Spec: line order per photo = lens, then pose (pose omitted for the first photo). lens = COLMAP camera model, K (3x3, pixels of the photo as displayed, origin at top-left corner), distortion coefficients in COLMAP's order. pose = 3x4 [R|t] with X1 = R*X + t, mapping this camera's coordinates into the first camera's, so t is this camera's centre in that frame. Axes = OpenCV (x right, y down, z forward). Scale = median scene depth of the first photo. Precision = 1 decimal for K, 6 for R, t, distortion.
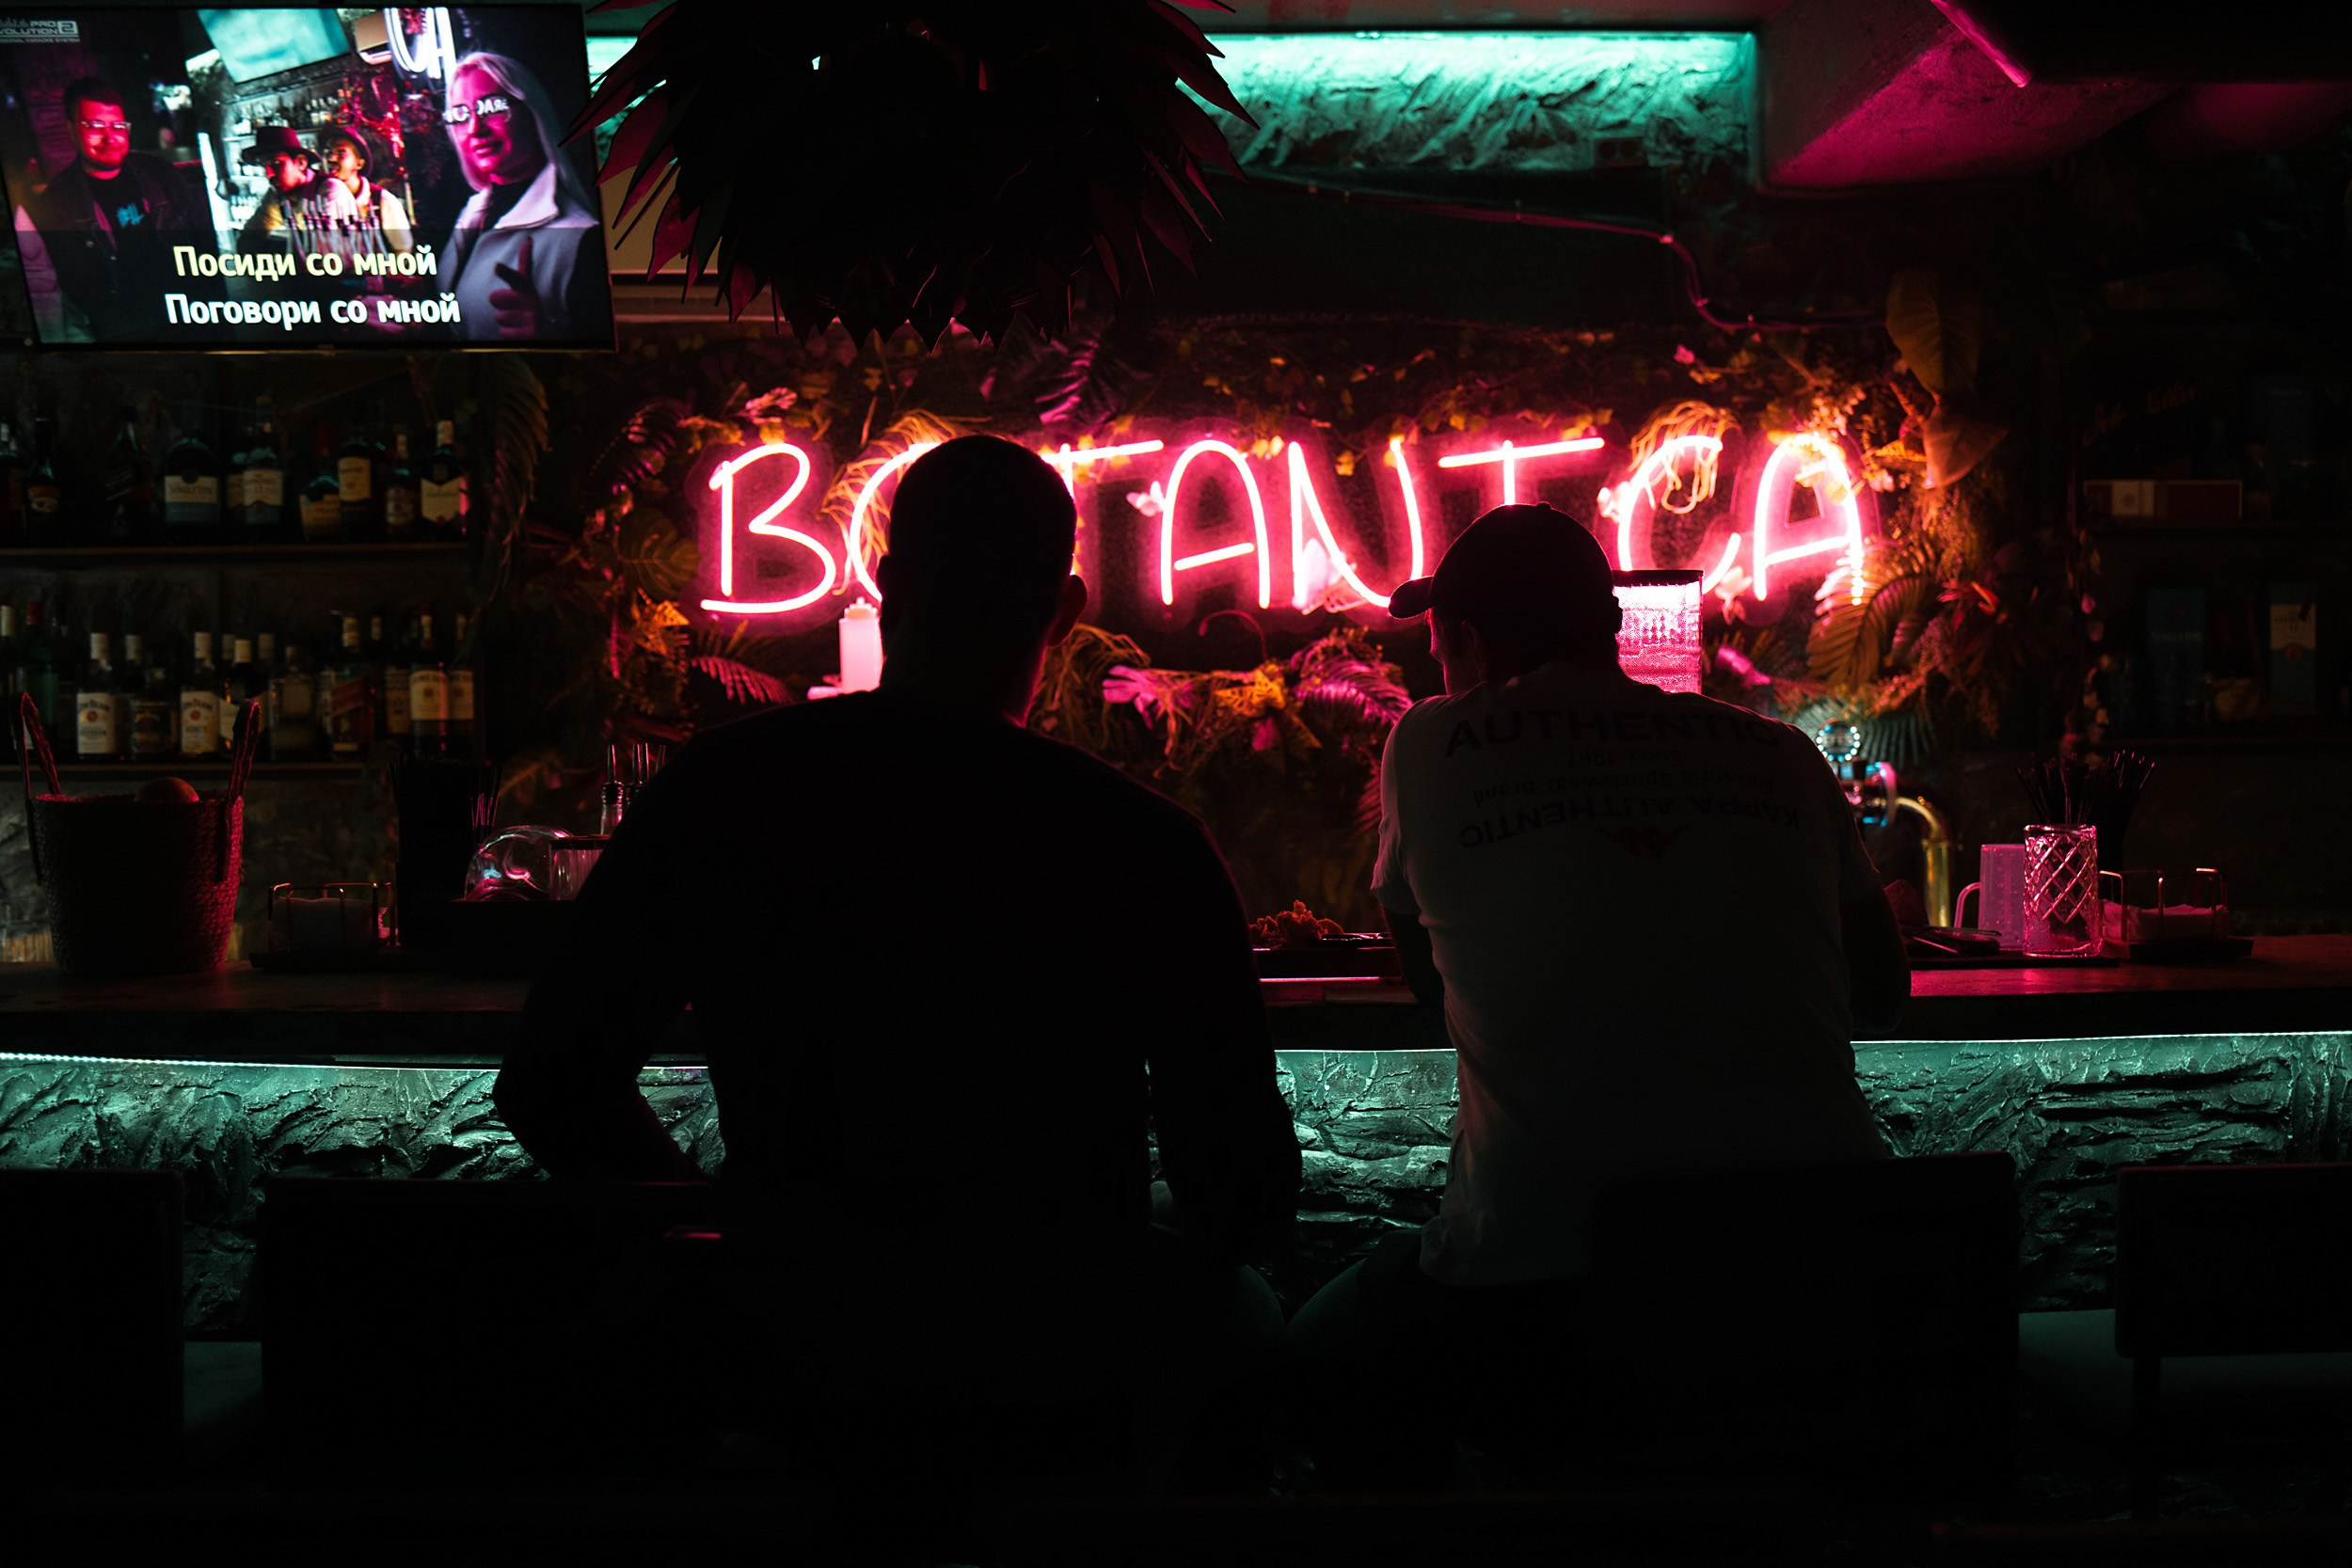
lens RADIAL K [[2358.3, 0, 1176.0], [0, 2358.3, 784.0], [0, 0, 1]] dist [-0.078352, 0.004964]
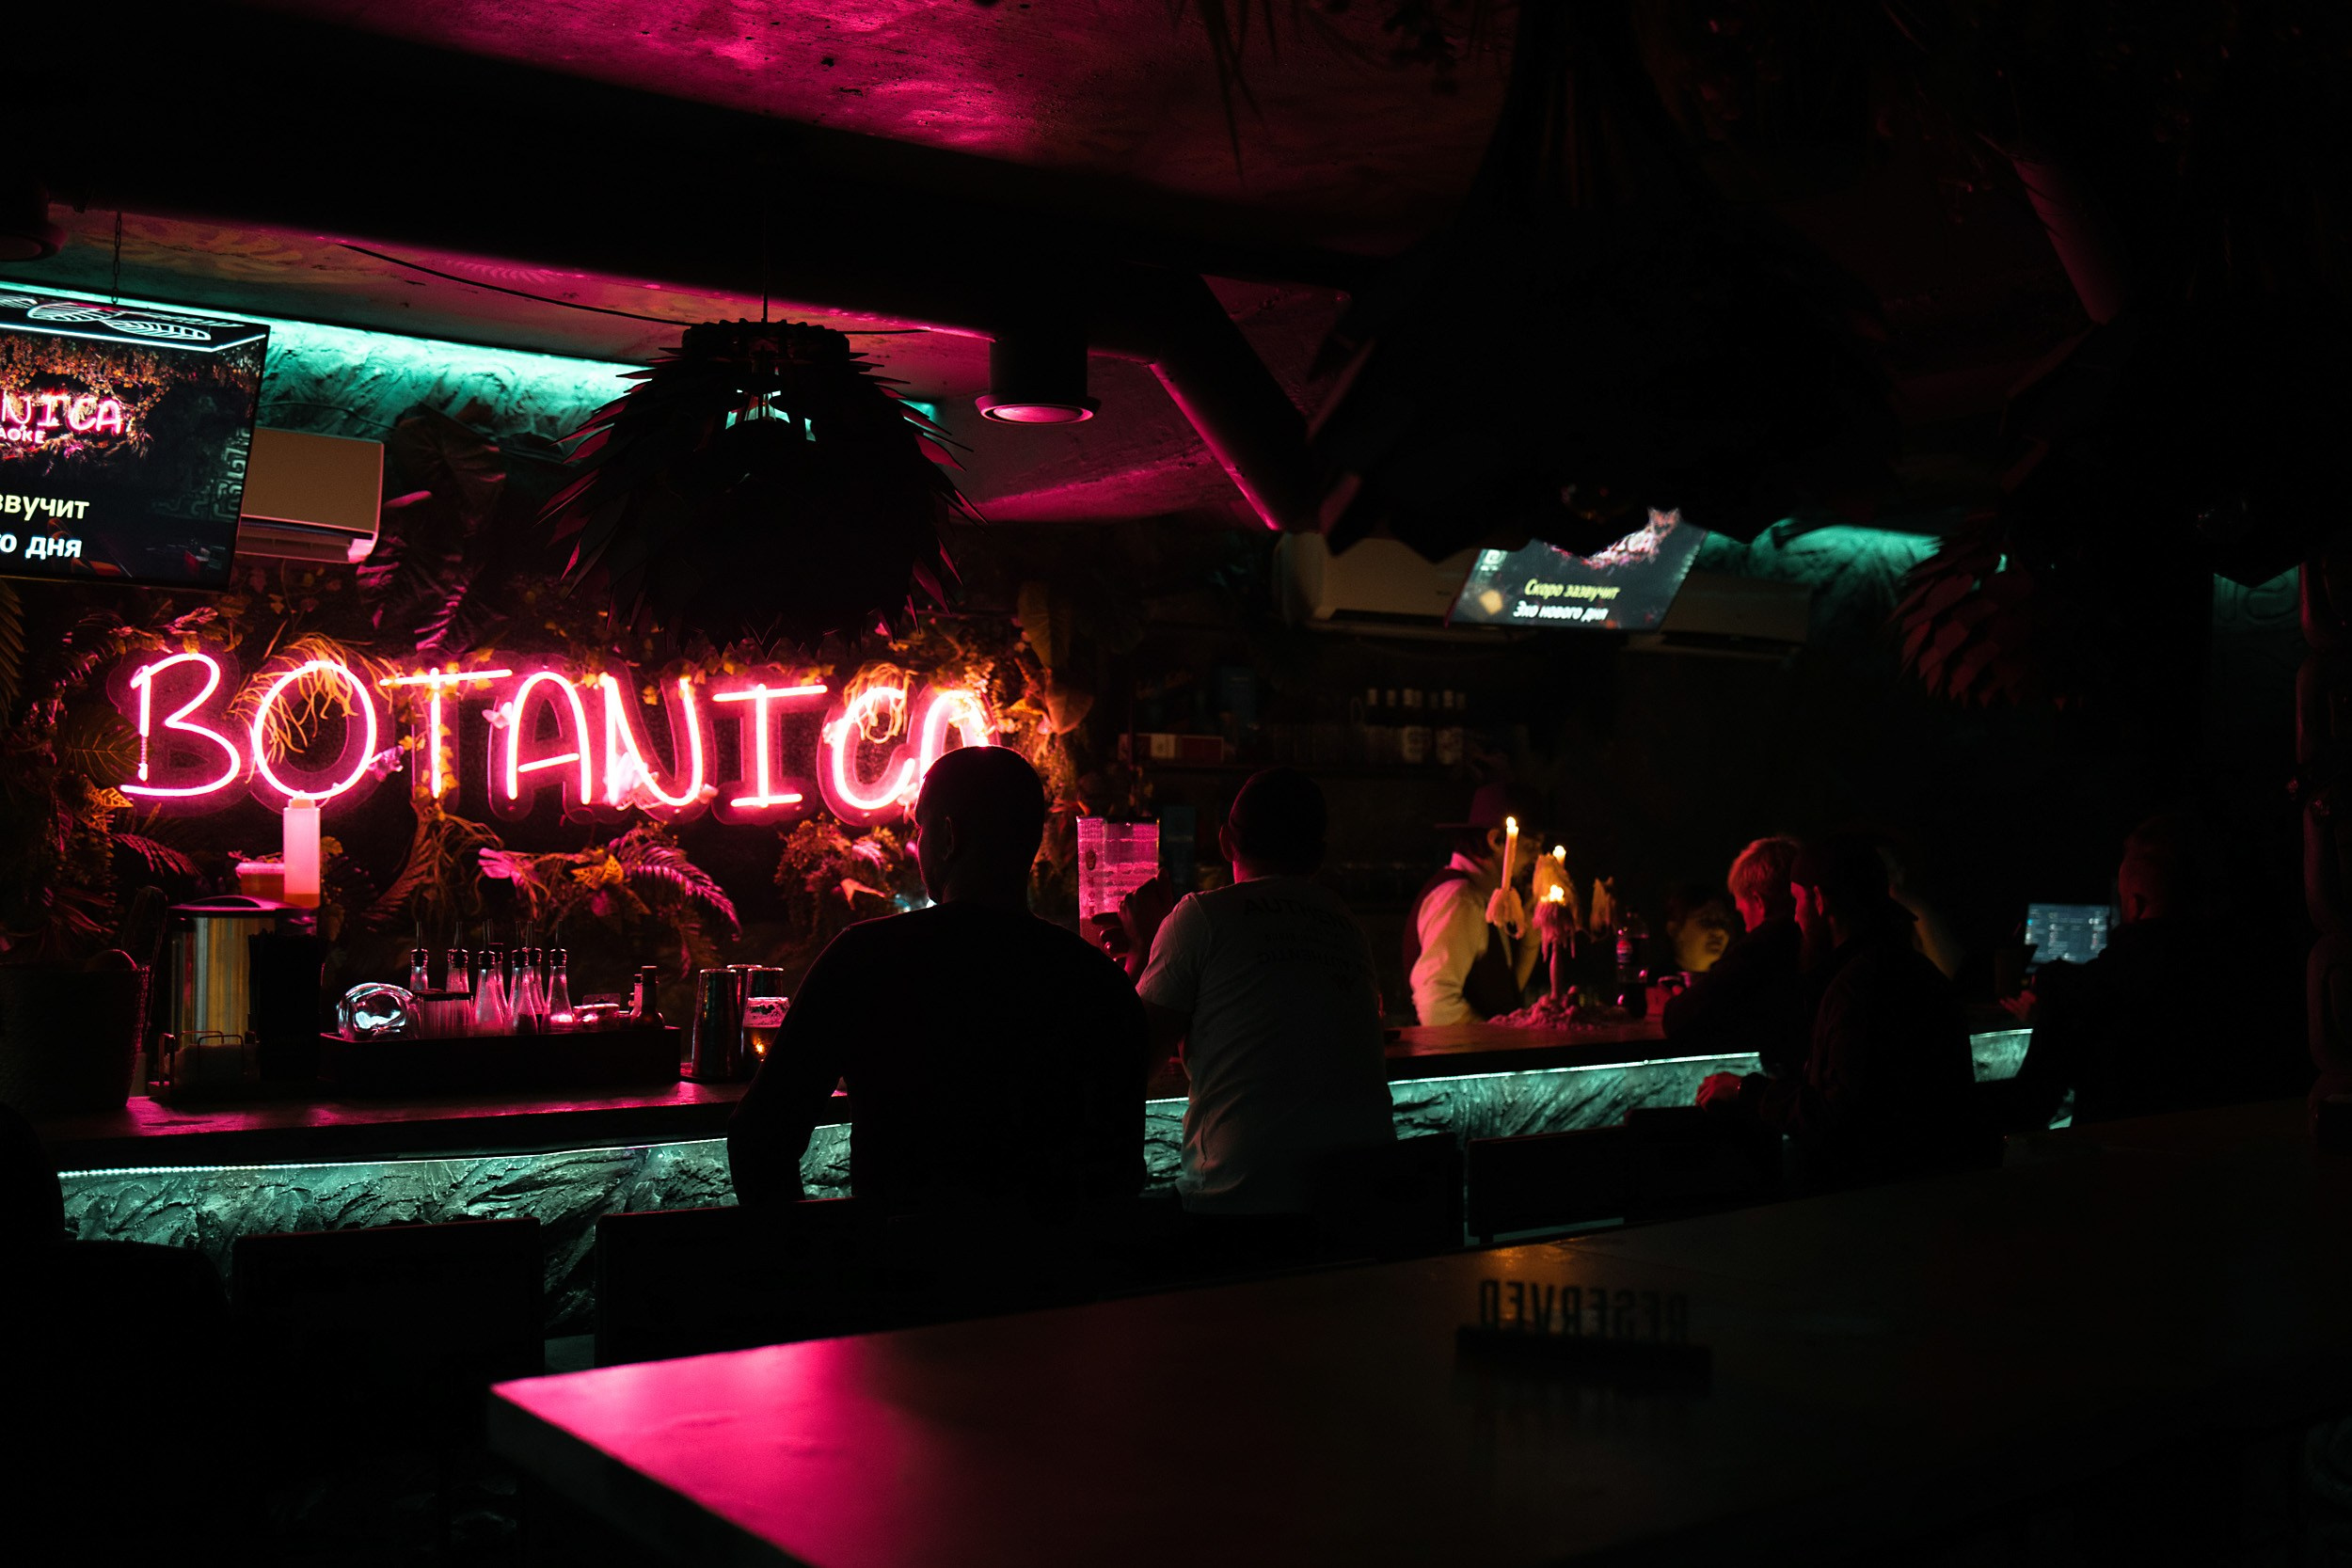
lens RADIAL K [[2358.3, 0, 1176.0], [0, 2358.3, 784.0], [0, 0, 1]] dist [-0.078352, 0.004964]
pose [[0.807054, 0.029465, 0.589742, -0.459201], [0.005282, 0.998354, -0.057108, -0.011200], [-0.590454, 0.049204, 0.805570, -0.218858]]
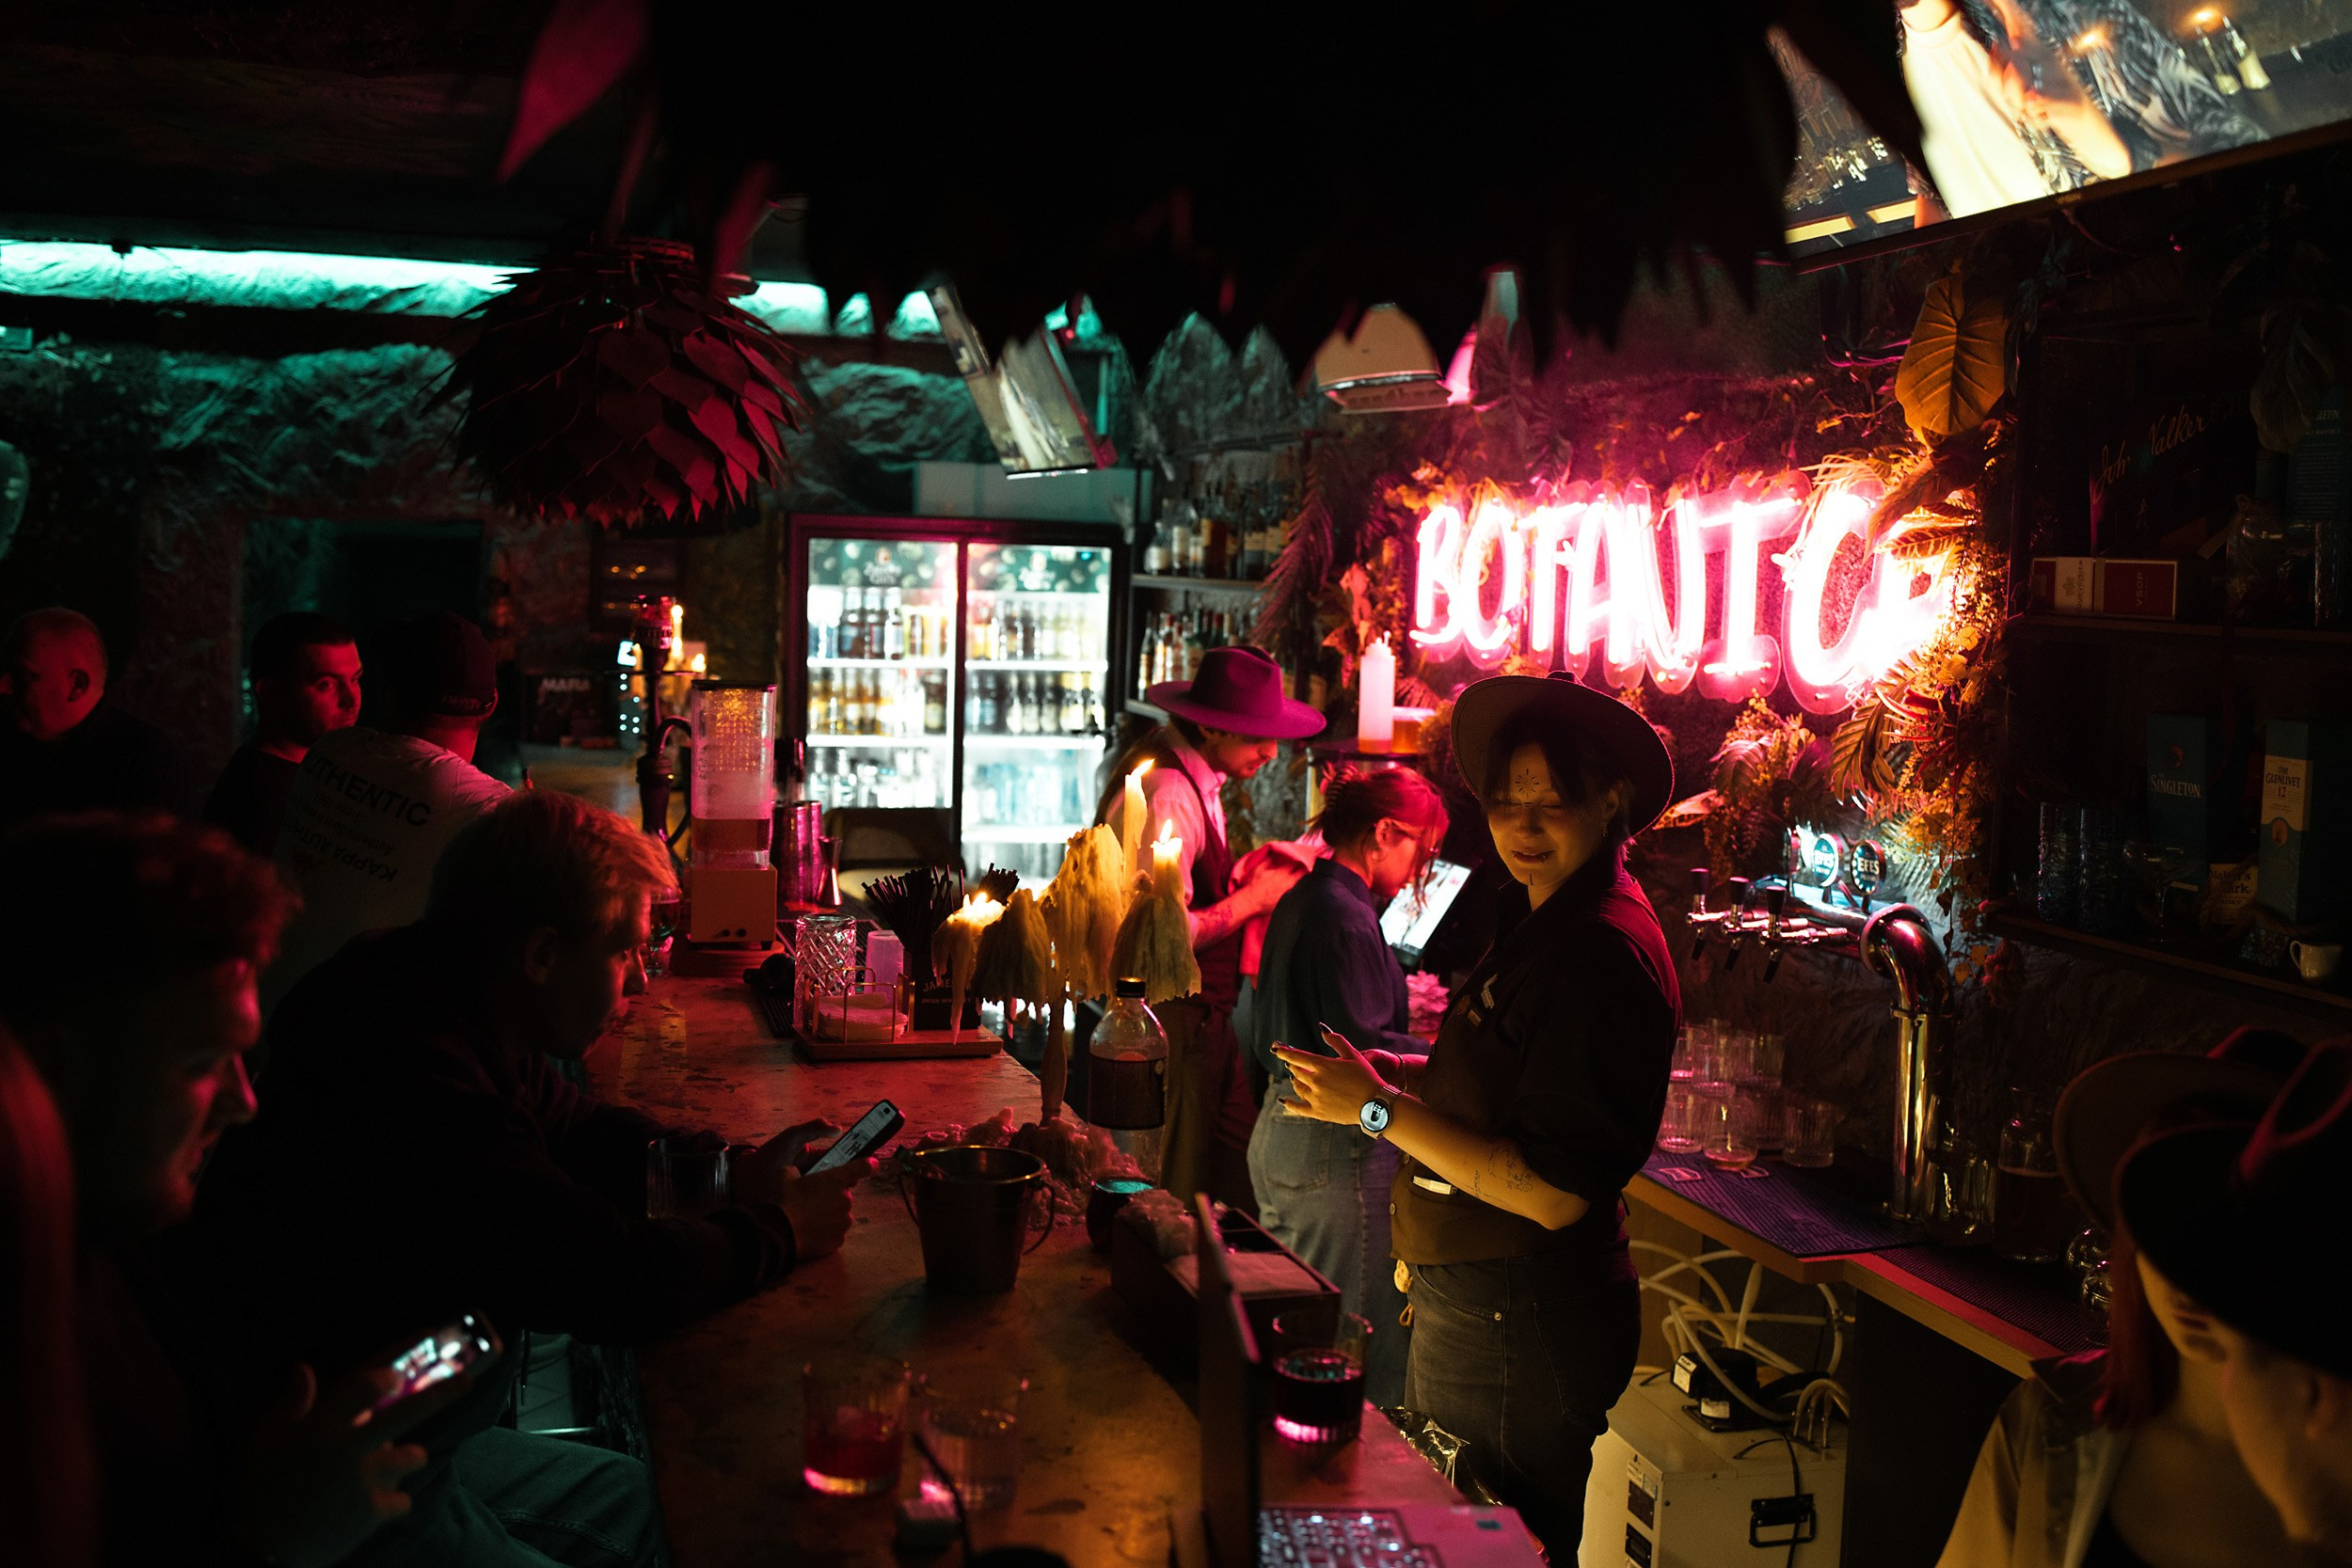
lens RADIAL K [[2356.4, 0, 1174.1], [0, 2356.4, 771.1], [0, 0, 1]] dist [-0.081030, 0.008041]
pose [[0.290414, 0.101951, -0.951455, 0.970042], [-0.055804, 0.994420, 0.089522, -0.110058], [0.955273, 0.027097, 0.294482, 0.517033]]
